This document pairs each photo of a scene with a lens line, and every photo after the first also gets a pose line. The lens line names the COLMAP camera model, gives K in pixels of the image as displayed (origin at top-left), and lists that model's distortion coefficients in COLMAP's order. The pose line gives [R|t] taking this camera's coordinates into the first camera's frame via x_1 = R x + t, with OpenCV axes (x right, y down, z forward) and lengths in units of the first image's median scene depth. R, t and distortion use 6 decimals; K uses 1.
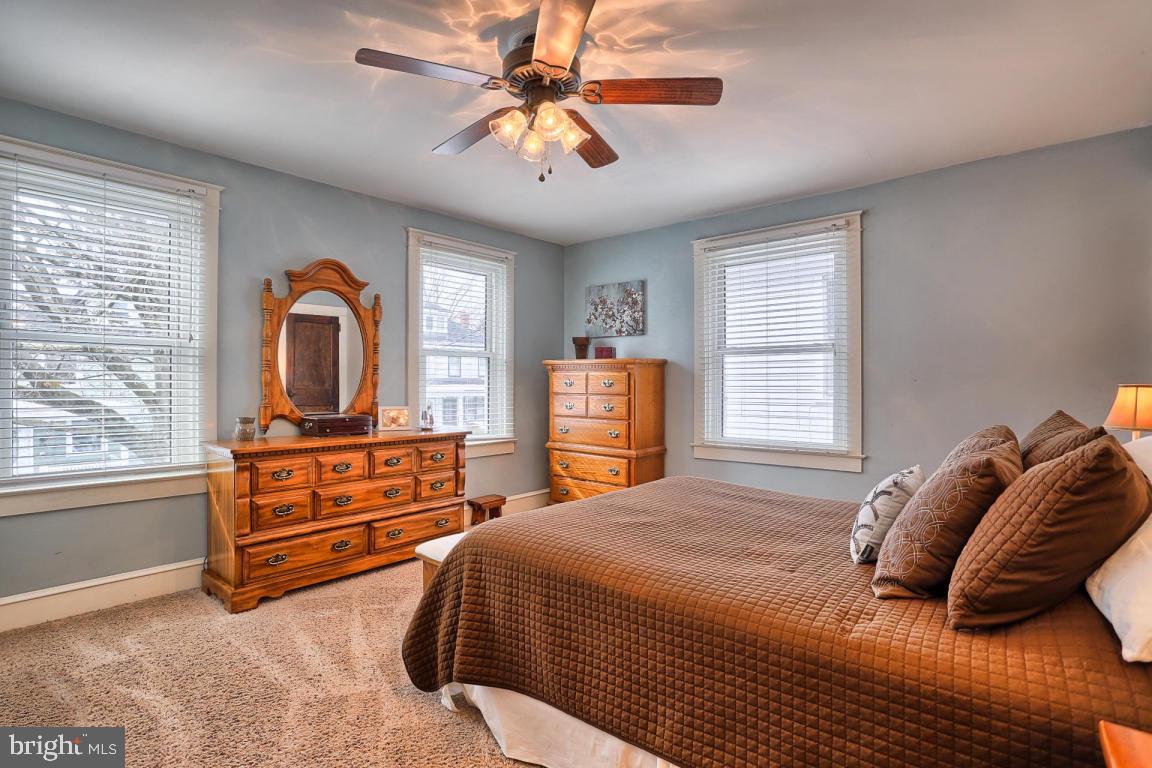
lens RADIAL K [[562.3, 0, 568.7], [0, 562.3, 384.9], [0, 0, 1]] dist [-0.087569, 0.039545]
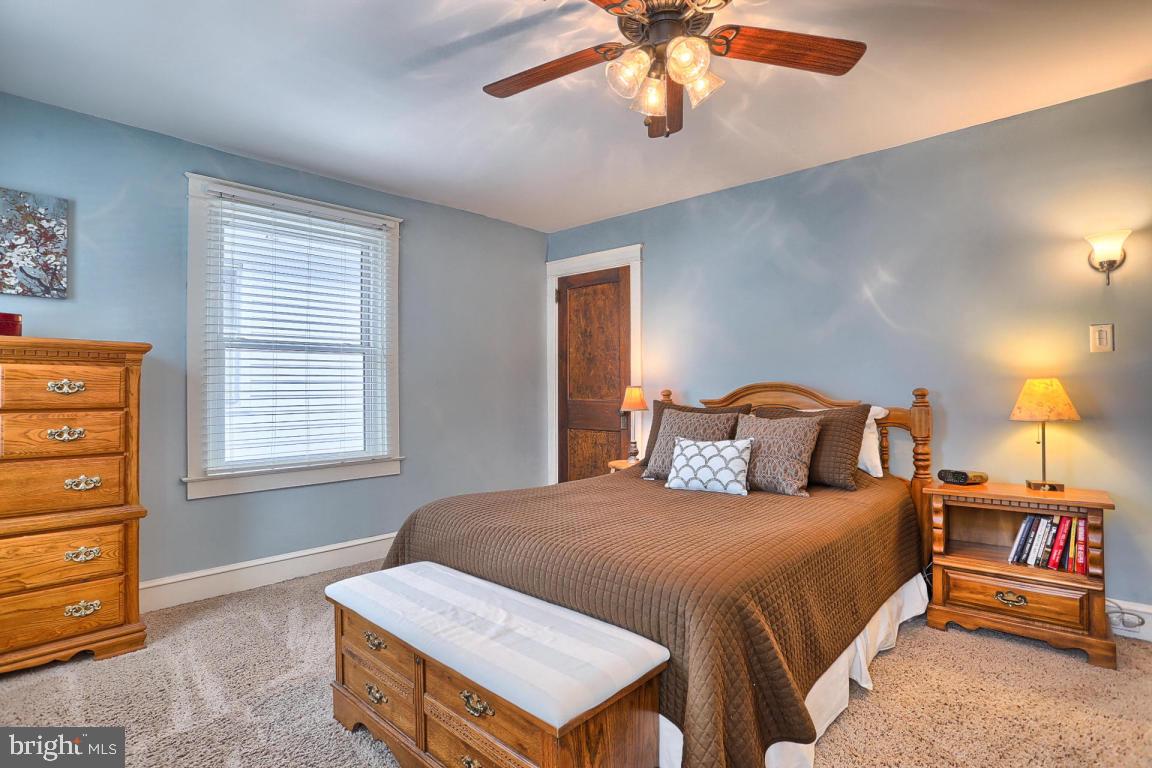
lens RADIAL K [[562.3, 0, 568.7], [0, 562.3, 384.9], [0, 0, 1]] dist [-0.087569, 0.039545]
pose [[0.032767, -0.004318, 0.999454, -0.408362], [-0.006455, 0.999969, 0.004532, -0.011687], [-0.999442, -0.006600, 0.032738, 0.528790]]
